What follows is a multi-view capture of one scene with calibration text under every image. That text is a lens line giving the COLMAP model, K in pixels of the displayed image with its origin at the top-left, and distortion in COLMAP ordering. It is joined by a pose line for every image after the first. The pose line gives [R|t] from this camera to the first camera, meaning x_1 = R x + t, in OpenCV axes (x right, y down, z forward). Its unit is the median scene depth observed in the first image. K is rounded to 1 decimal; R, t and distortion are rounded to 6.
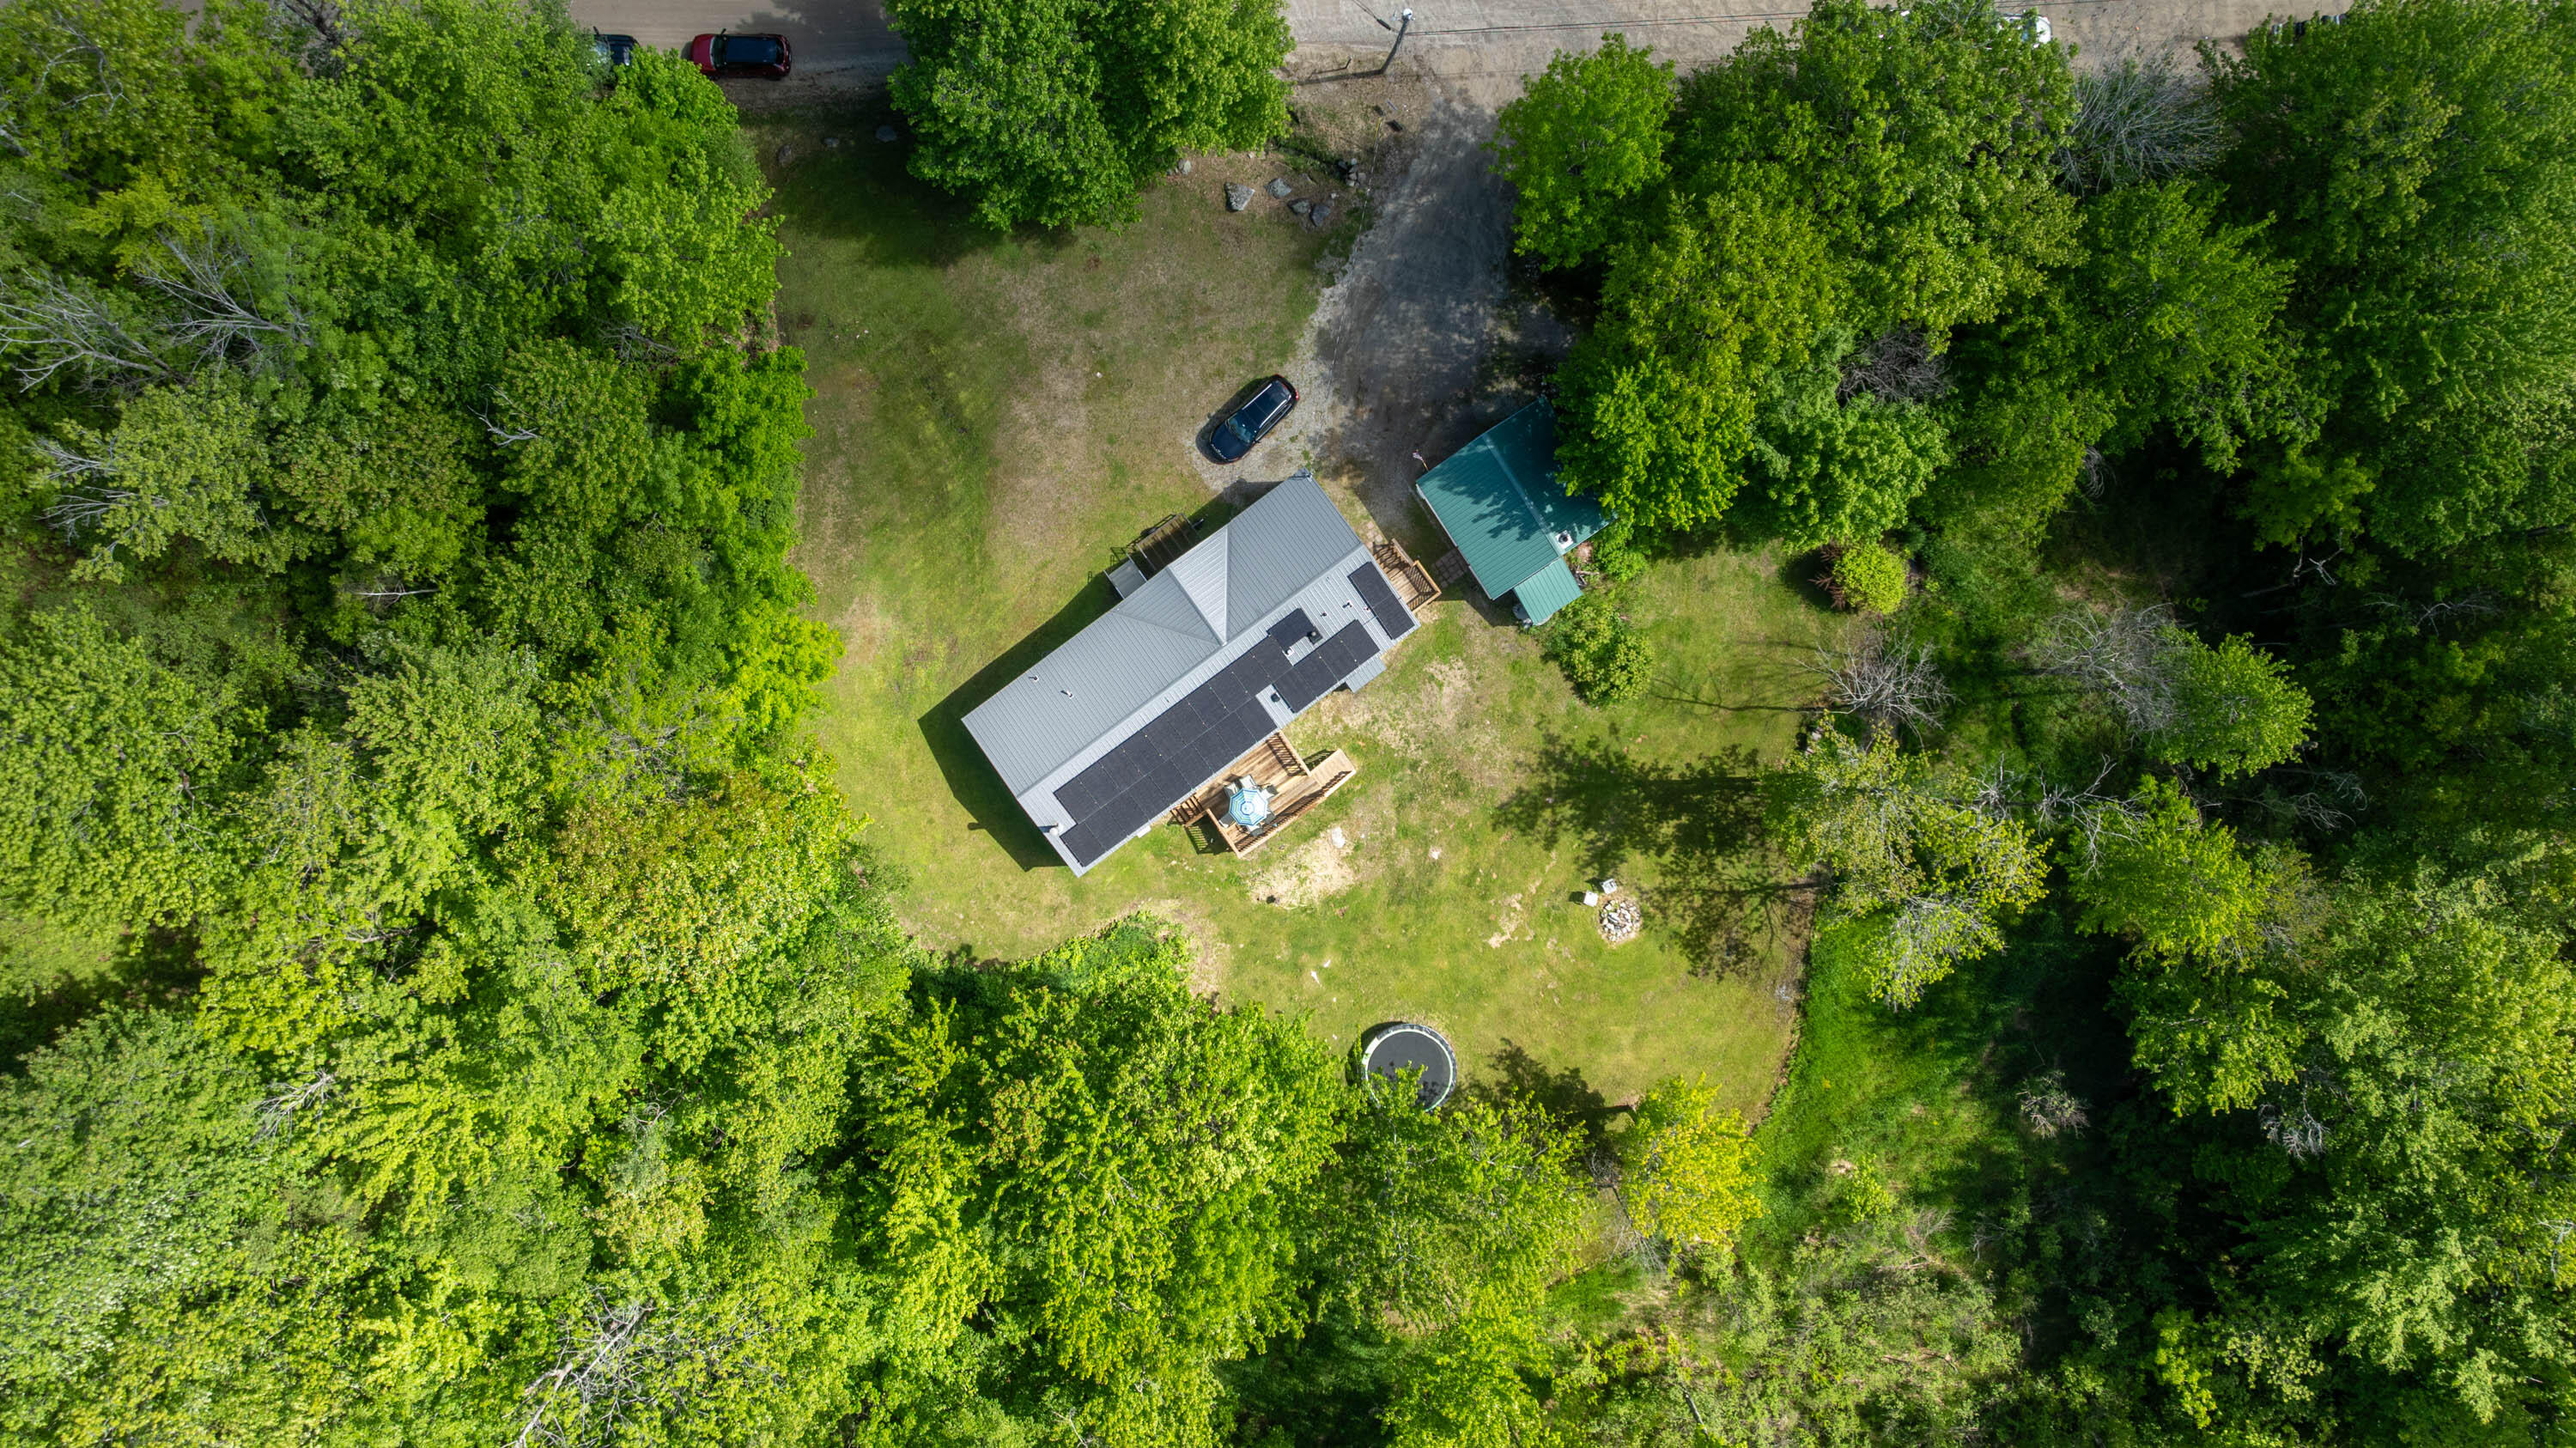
lens RADIAL K [[1816.3, 0, 1286.9], [0, 1816.3, 723.0], [0, 0, 1]] dist [-0.013101, -0.008683]
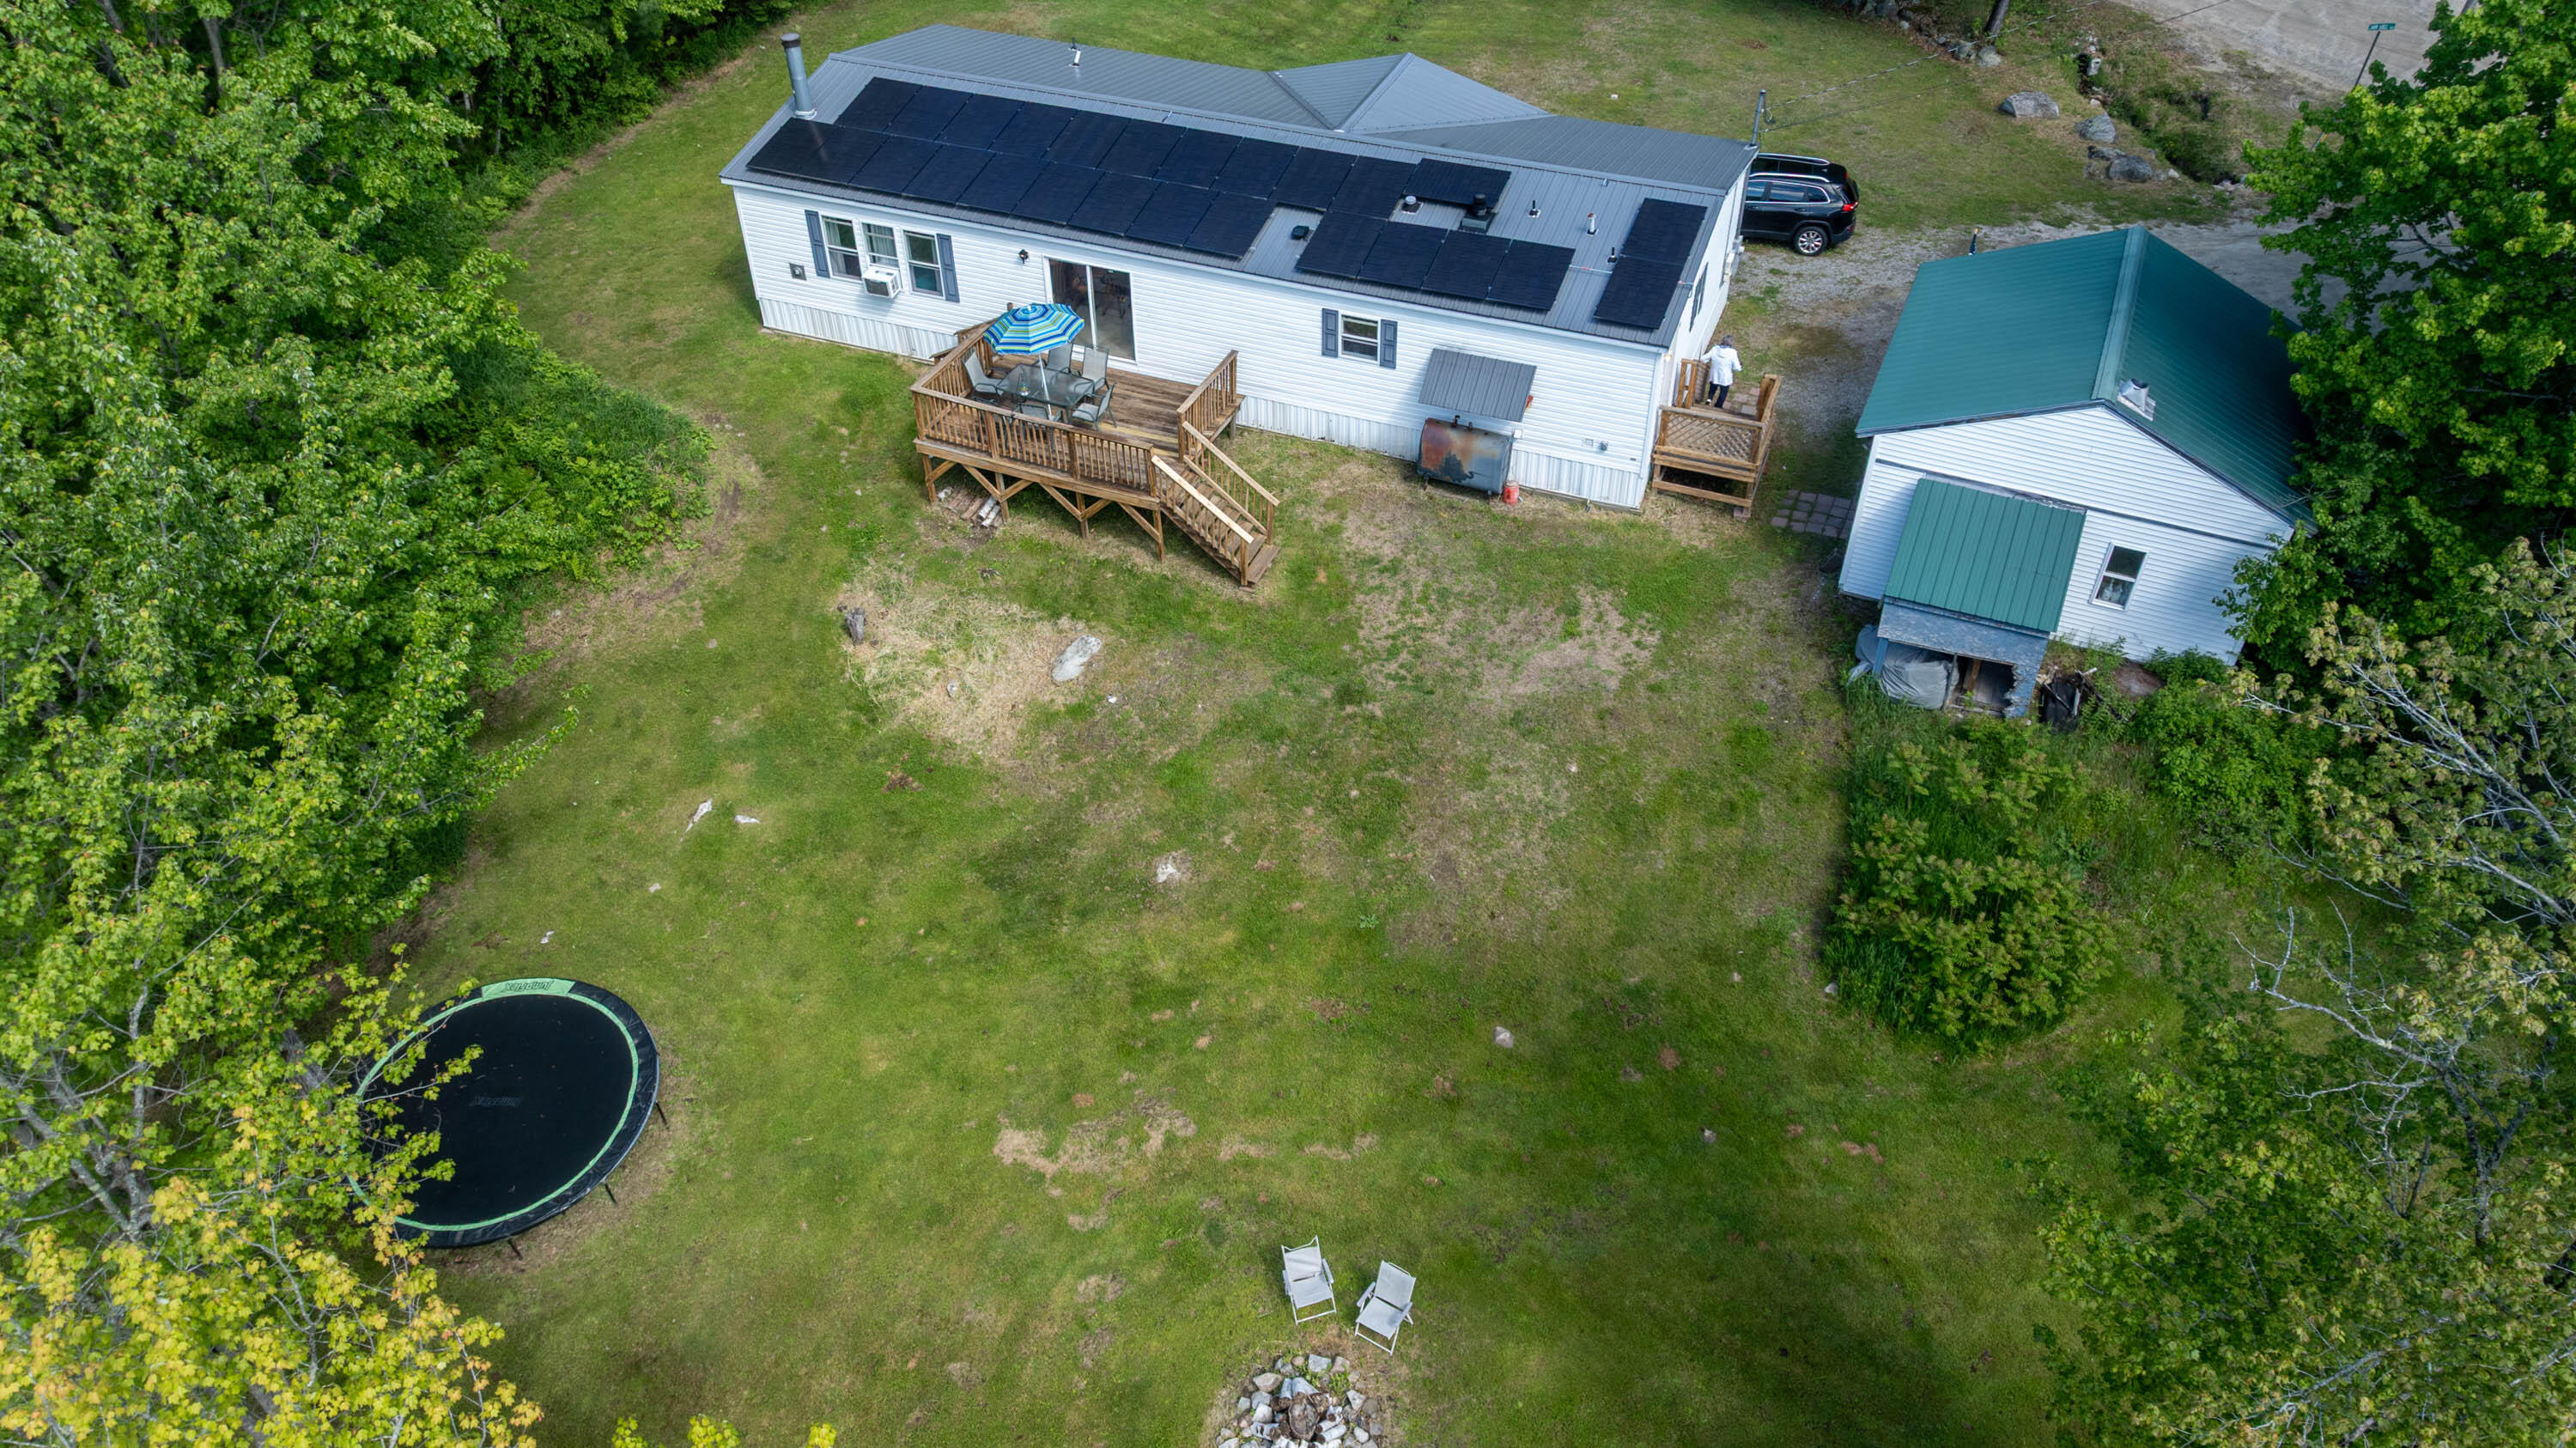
lens RADIAL K [[1816.3, 0, 1293.2], [0, 1816.3, 734.0], [0, 0, 1]] dist [-0.013101, -0.008683]
pose [[0.542583, 0.550198, -0.634733, 0.315971], [-0.839970, 0.348729, -0.415739, 0.197798], [-0.007389, 0.758729, 0.651364, 0.819152]]
